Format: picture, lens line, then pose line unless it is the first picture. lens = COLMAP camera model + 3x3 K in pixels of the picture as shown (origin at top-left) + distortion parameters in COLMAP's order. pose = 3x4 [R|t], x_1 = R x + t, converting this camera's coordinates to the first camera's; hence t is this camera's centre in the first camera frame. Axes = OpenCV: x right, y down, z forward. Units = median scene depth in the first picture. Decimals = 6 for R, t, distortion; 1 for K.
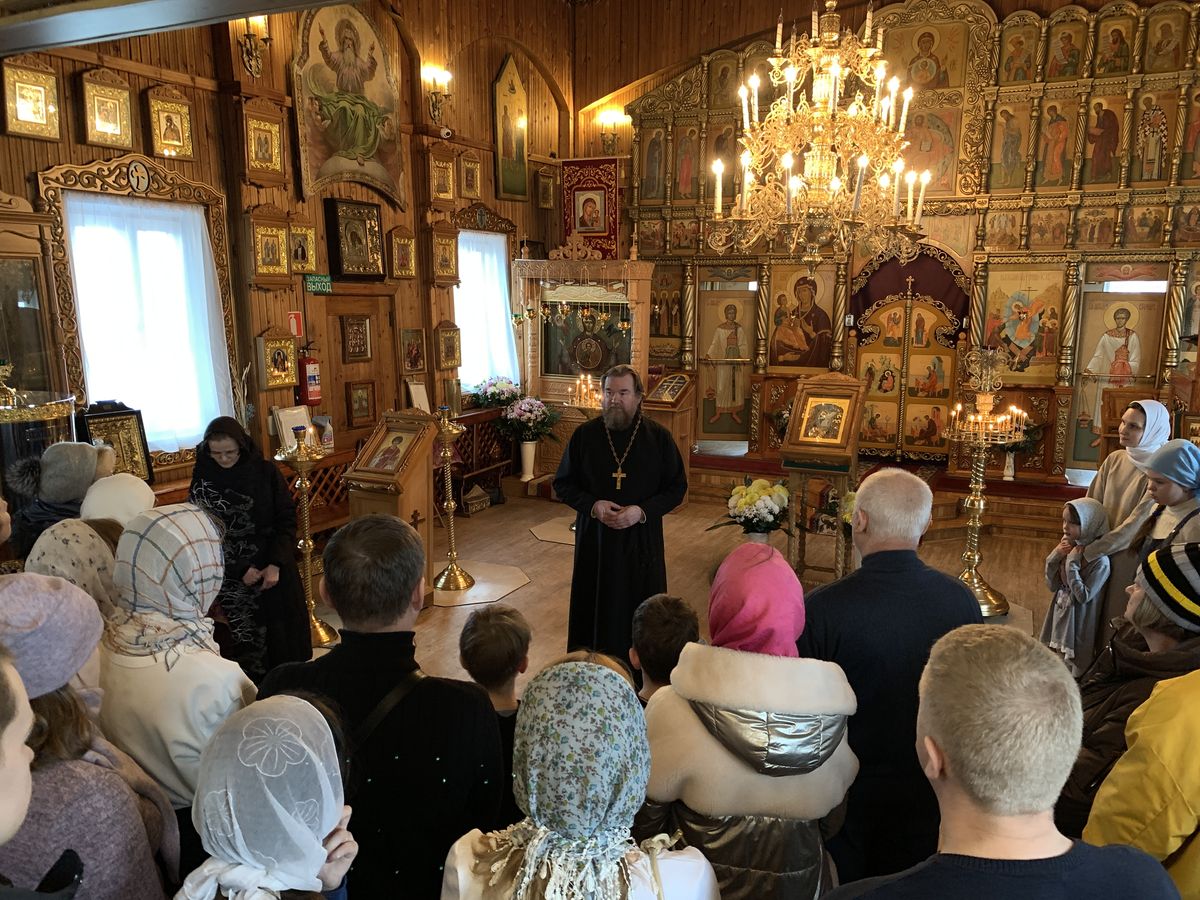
lens RADIAL K [[910.2, 0, 601.0], [0, 910.2, 455.3], [0, 0, 1]] dist [-0.000116, 0.001432]
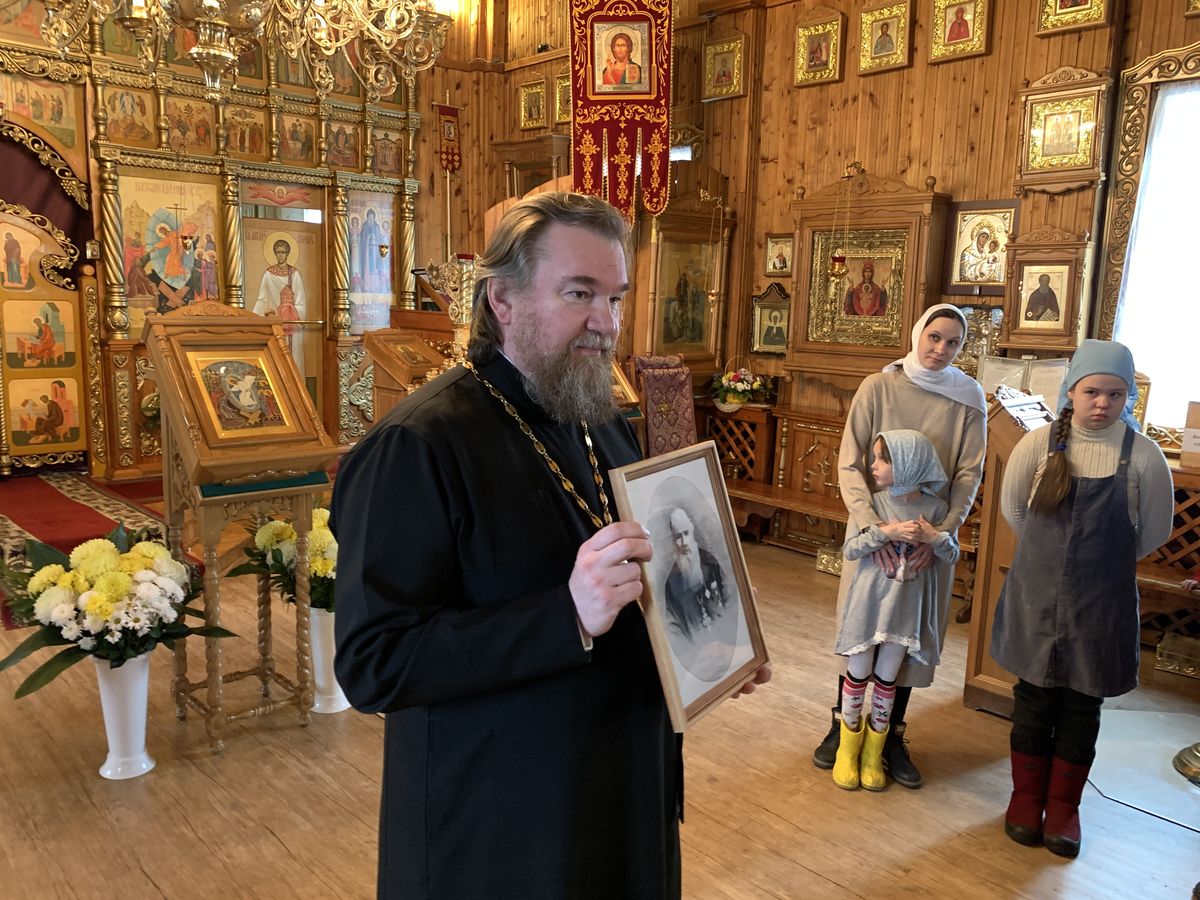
lens RADIAL K [[910.2, 0, 599.9], [0, 910.2, 441.7], [0, 0, 1]] dist [-0.000116, 0.001432]
pose [[0.369844, -0.139668, 0.918536, -0.095455], [0.136169, 0.986109, 0.095115, -0.020961], [-0.919061, 0.089898, 0.383725, 0.426054]]
